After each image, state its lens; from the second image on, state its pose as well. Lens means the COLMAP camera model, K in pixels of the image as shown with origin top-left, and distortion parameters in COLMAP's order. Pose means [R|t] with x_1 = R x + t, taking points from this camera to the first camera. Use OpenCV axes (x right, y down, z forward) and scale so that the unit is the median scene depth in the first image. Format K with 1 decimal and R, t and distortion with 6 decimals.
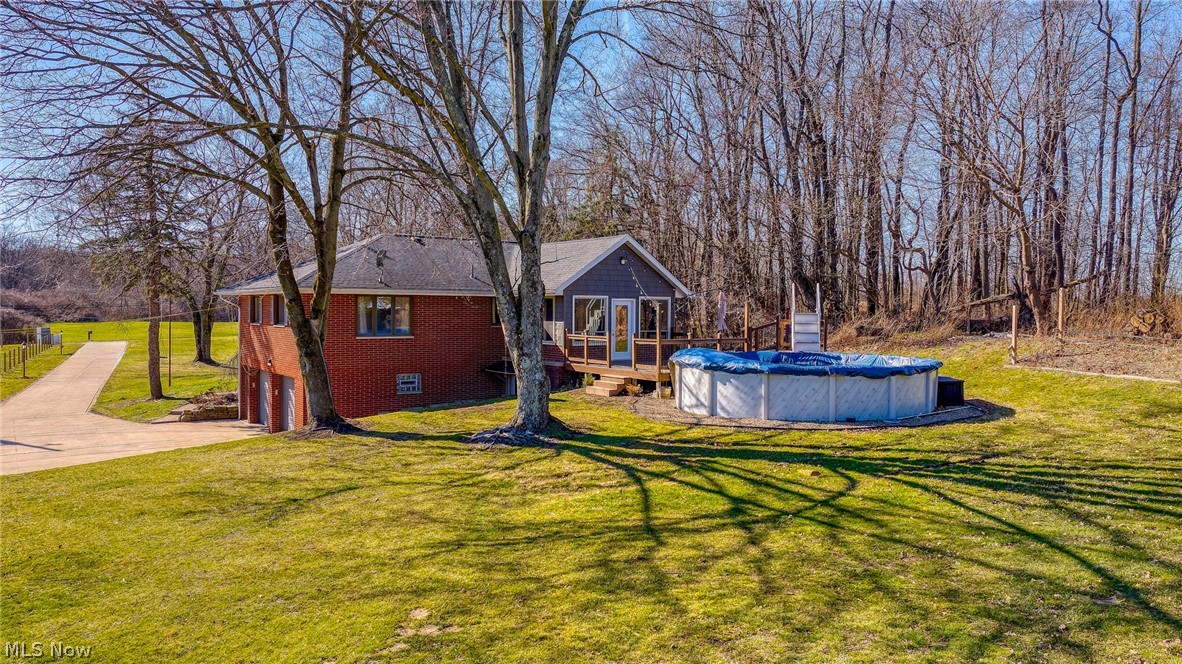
lens RADIAL K [[825.9, 0, 591.5], [0, 825.9, 322.9], [0, 0, 1]] dist [-0.008719, -0.005815]
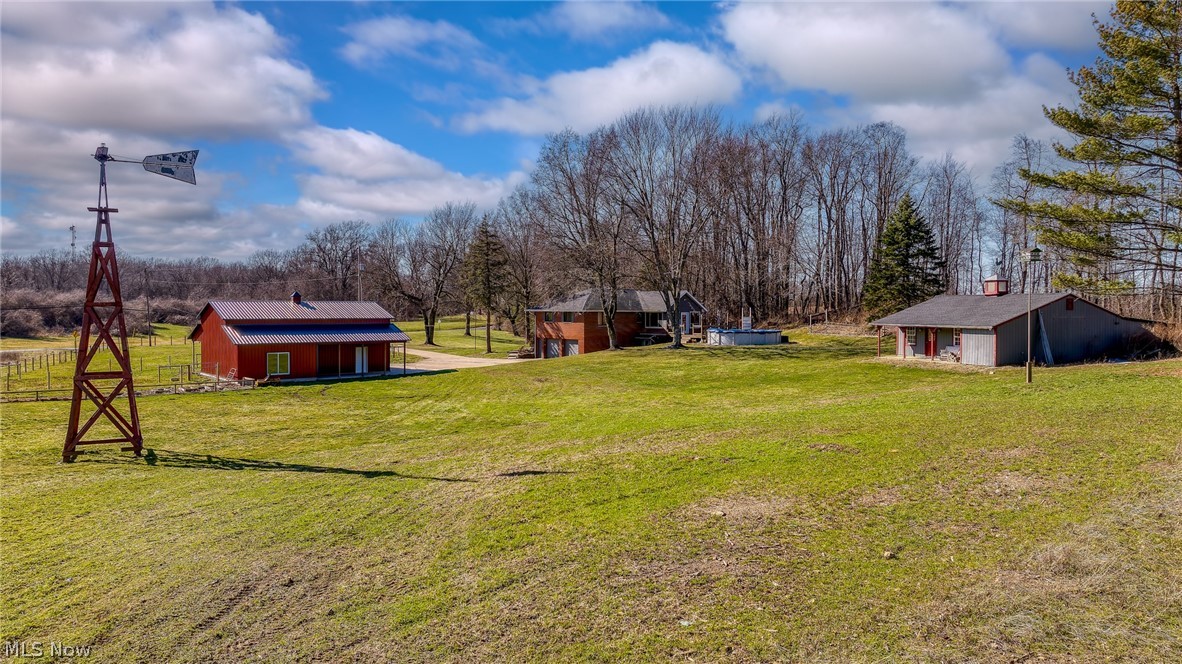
lens RADIAL K [[855.6, 0, 591.0], [0, 855.6, 332.0], [0, 0, 1]] dist [-0.002351, -0.000621]
pose [[0.999048, -0.004821, 0.043347, -0.469492], [0.004548, 0.999969, 0.006387, 0.020818], [-0.043377, -0.006184, 0.999040, -2.214624]]
